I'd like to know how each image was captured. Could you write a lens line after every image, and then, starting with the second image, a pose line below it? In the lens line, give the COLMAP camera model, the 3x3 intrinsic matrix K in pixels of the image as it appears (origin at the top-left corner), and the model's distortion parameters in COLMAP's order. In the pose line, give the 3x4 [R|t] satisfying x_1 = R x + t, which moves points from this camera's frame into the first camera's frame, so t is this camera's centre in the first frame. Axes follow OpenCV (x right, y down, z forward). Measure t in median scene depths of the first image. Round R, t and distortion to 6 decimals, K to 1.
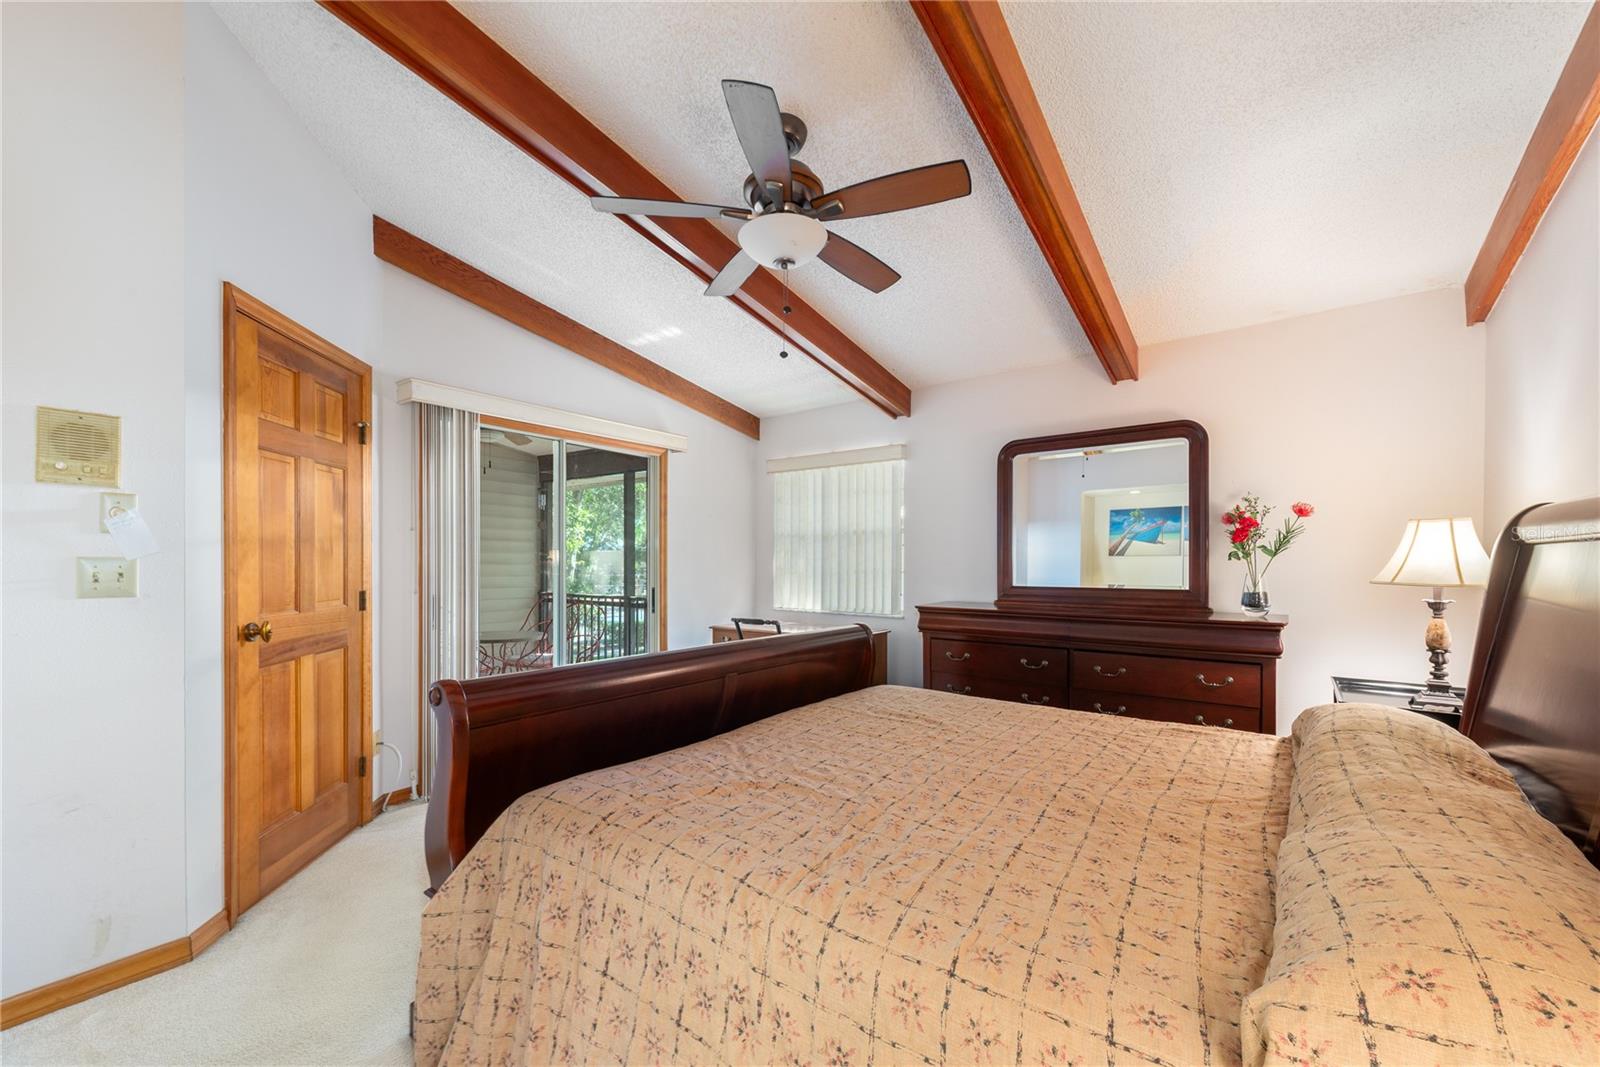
lens RADIAL K [[645.4, 0, 802.0], [0, 645.4, 566.5], [0, 0, 1]] dist [0.000418, 0.000045]
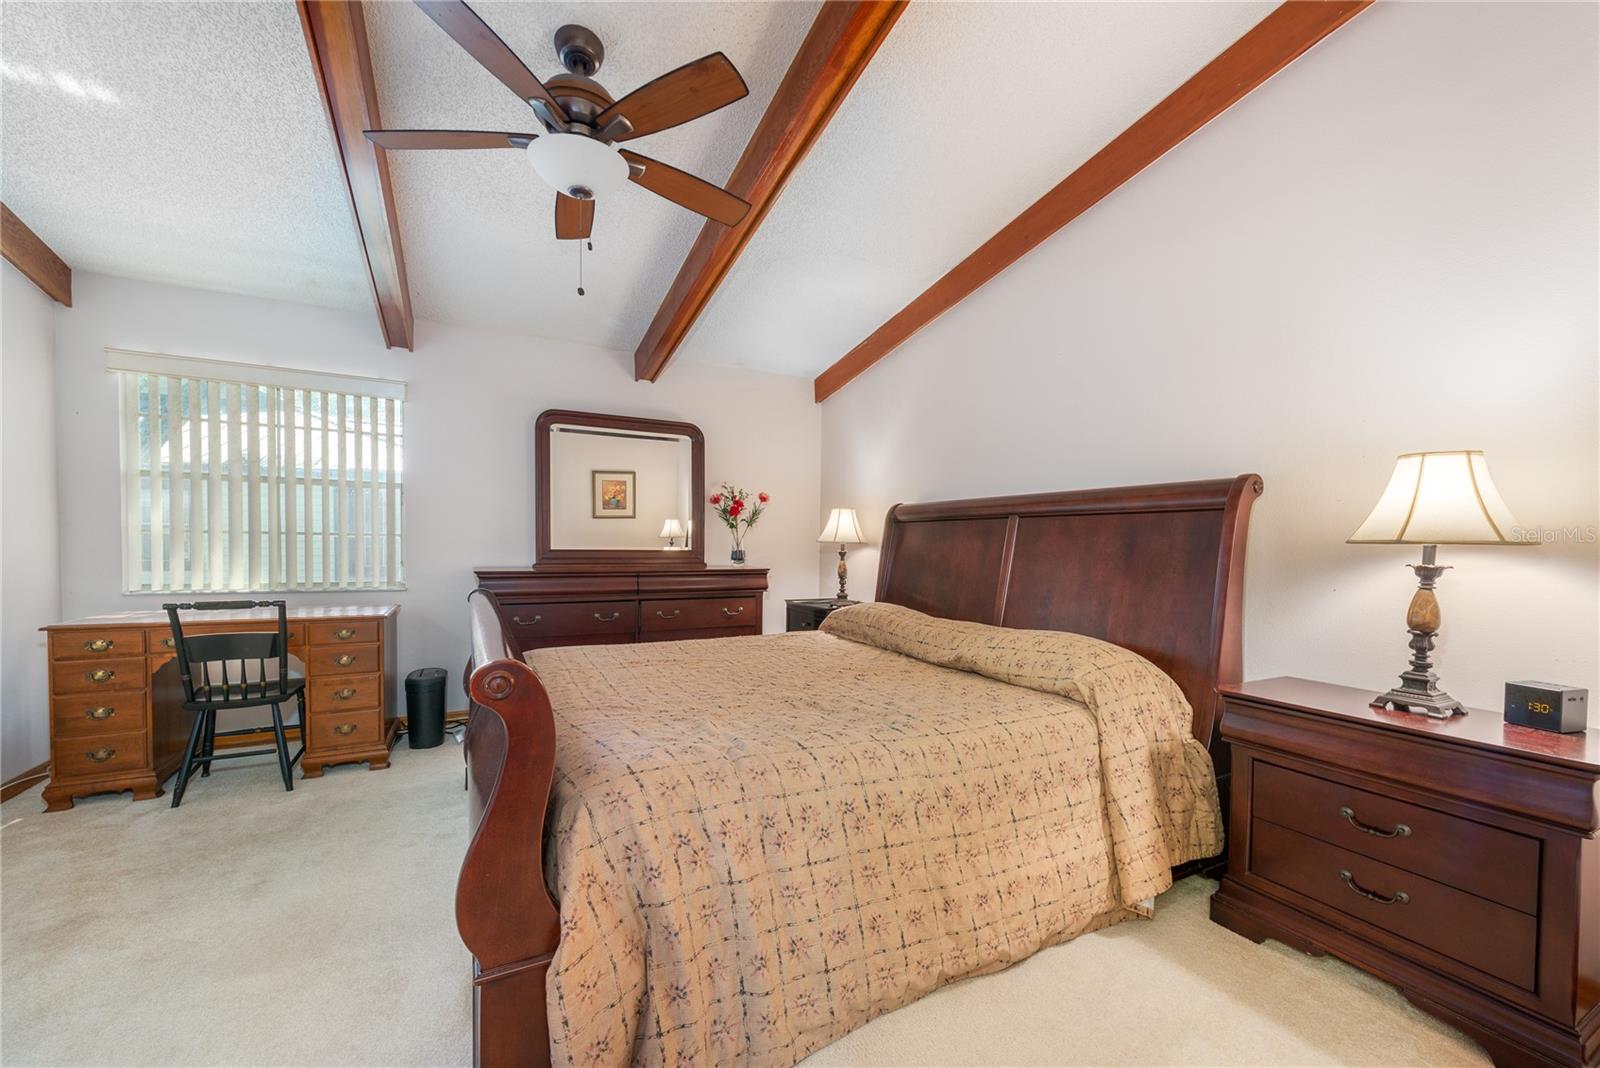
lens RADIAL K [[637.6, 0, 797.0], [0, 637.6, 582.3], [0, 0, 1]] dist [0.010414, -0.000031]
pose [[0.412869, -0.054347, 0.909167, -0.593021], [-0.006669, 0.998011, 0.062686, 0.020402], [-0.910766, -0.031944, 0.411686, 0.262932]]
